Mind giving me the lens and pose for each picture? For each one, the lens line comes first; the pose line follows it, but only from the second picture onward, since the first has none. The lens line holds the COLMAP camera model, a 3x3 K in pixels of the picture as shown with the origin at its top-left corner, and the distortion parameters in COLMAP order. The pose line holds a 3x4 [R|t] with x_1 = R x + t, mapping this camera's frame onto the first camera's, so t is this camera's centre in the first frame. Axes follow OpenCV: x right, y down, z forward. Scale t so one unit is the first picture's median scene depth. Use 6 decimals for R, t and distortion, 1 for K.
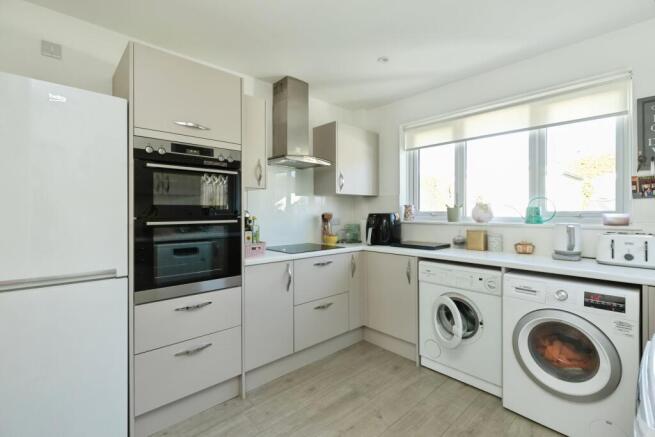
lens RADIAL K [[294.1, 0, 327.5], [0, 294.1, 218.5], [0, 0, 1]] dist [-0.015004, 0.000503]
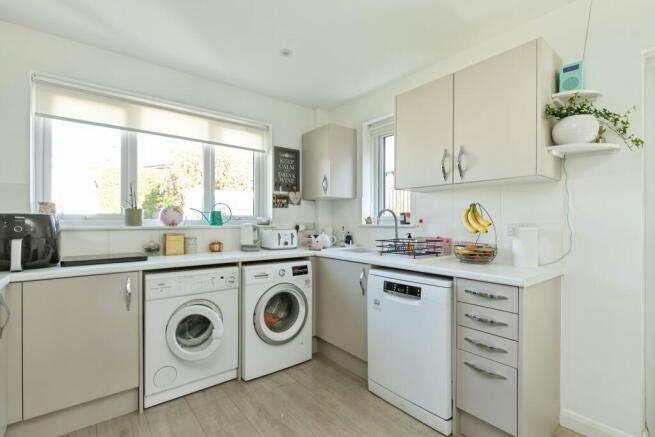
lens RADIAL K [[307.0, 0, 327.5], [0, 307.0, 218.5], [0, 0, 1]] dist [0.034061, -0.000315]
pose [[0.067852, -0.001252, 0.997695, -0.537806], [0.012137, 0.999926, 0.000430, -0.004638], [-0.997622, 0.012080, 0.067862, 0.497779]]
